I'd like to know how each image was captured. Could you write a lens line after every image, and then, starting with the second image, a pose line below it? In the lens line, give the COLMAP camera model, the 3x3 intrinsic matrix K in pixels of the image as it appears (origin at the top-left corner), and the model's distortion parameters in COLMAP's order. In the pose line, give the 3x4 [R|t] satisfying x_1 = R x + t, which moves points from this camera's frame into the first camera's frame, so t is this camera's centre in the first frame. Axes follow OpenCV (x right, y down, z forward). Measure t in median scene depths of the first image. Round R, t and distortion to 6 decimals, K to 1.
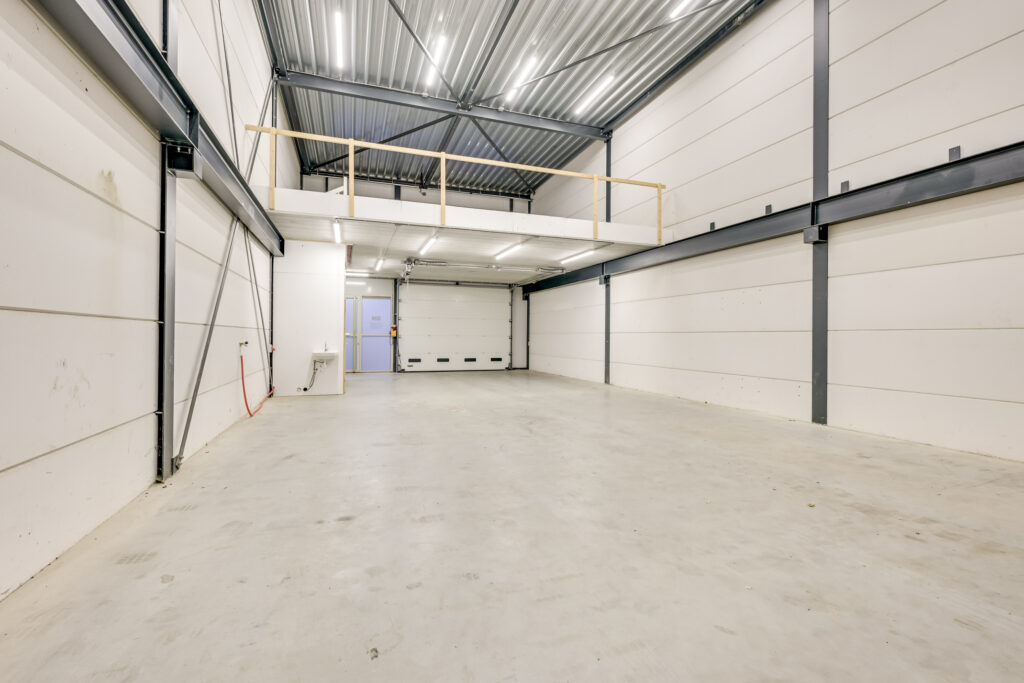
lens RADIAL K [[441.3, 0, 512.0], [0, 441.3, 341.5], [0, 0, 1]] dist [0.000047, -0.000066]
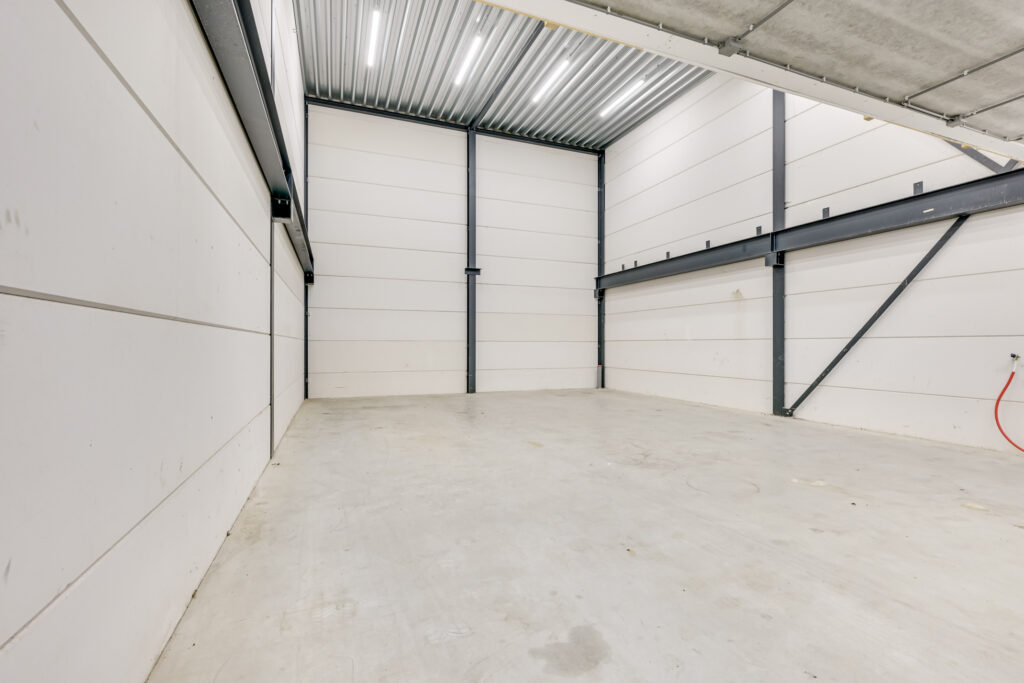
lens RADIAL K [[468.0, 0, 524.1], [0, 468.0, 343.8], [0, 0, 1]] dist [-0.001865, -0.000021]
pose [[0.999104, 0.032225, -0.027418, 0.059331], [-0.032363, 0.999466, -0.004577, 0.010544], [0.027256, 0.005461, 0.999614, -0.269958]]
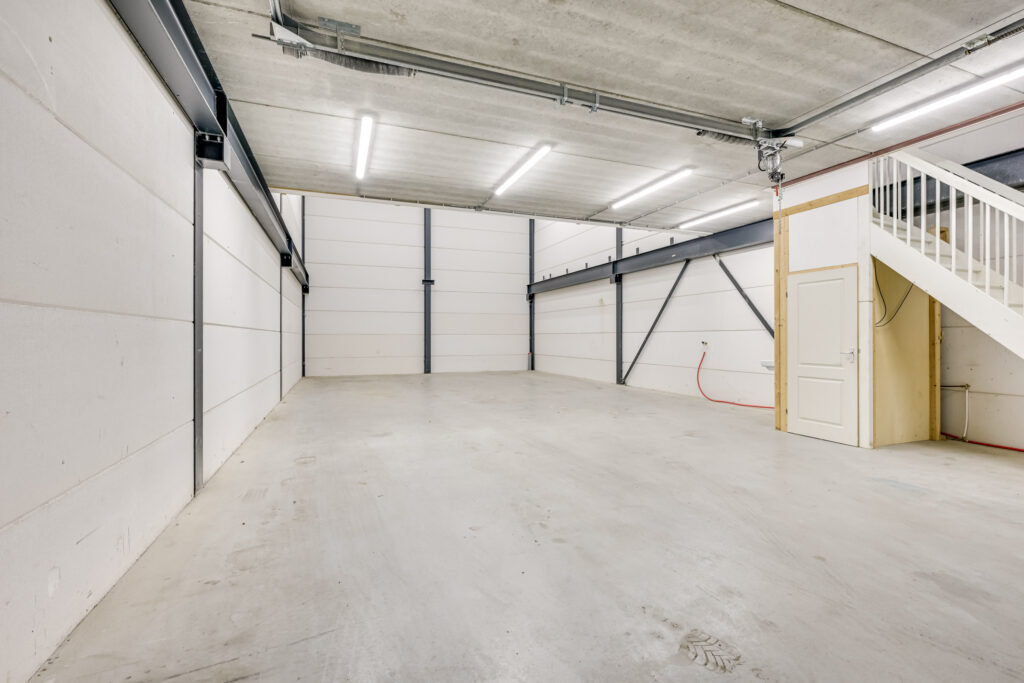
lens RADIAL K [[457.7, 0, 516.1], [0, 457.7, 335.8], [0, 0, 1]] dist [-0.001110, -0.000017]
pose [[0.998940, 0.028047, -0.036494, 0.361664], [-0.028217, 0.999593, -0.004149, 0.001615], [0.036362, 0.005174, 0.999325, -0.831755]]
